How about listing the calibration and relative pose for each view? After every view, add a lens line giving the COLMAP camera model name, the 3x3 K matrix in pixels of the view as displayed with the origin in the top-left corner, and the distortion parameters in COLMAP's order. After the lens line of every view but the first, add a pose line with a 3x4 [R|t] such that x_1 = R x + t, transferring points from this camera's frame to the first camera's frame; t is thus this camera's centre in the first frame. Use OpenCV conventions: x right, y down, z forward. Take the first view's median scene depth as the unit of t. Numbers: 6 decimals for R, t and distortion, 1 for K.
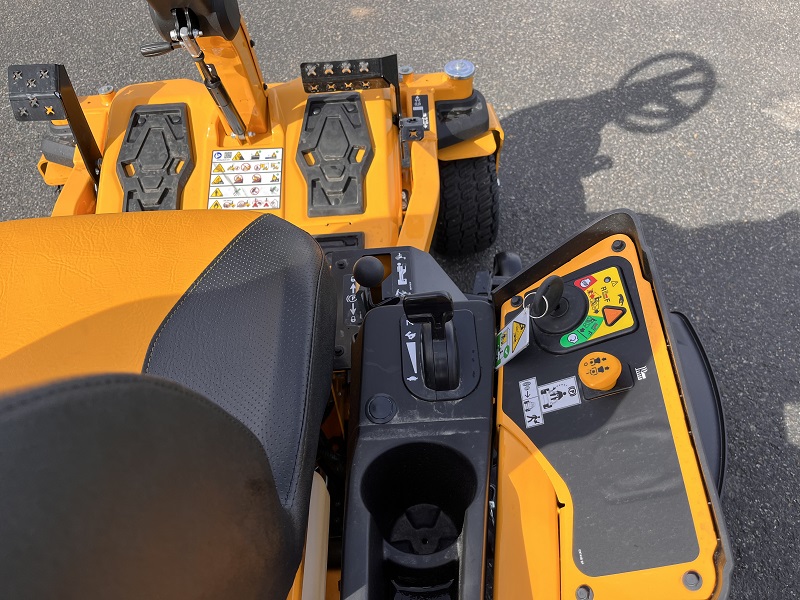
lens RADIAL K [[609.5, 0, 404.8], [0, 609.5, 299.3], [0, 0, 1]] dist [0.067833, -0.098437]
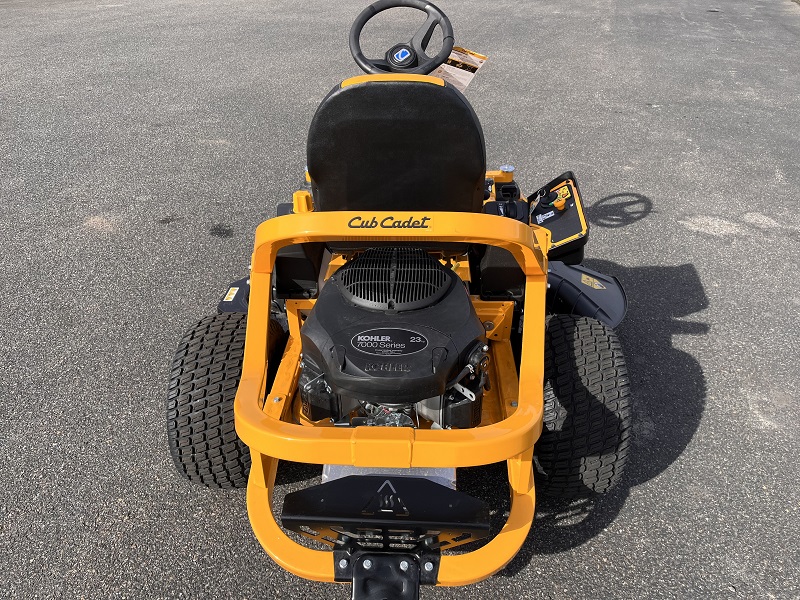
lens RADIAL K [[609.5, 0, 398.5], [0, 609.5, 293.7], [0, 0, 1]] dist [0.067833, -0.098437]
pose [[0.996425, 0.075919, -0.037073, -0.168764], [-0.083499, 0.951812, -0.295097, 0.670297], [0.012883, 0.297137, 0.954748, -0.860135]]
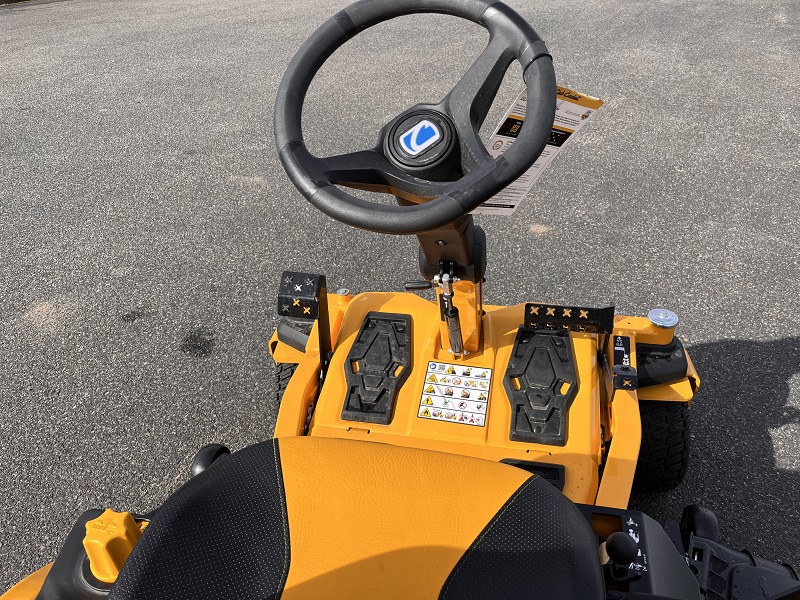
lens RADIAL K [[609.5, 0, 401.9], [0, 609.5, 290.4], [0, 0, 1]] dist [0.067833, -0.098437]
pose [[0.969079, 0.135538, -0.206195, -0.134663], [-0.187644, 0.947445, -0.259109, -0.060588], [0.160239, 0.289788, 0.943582, -0.085624]]
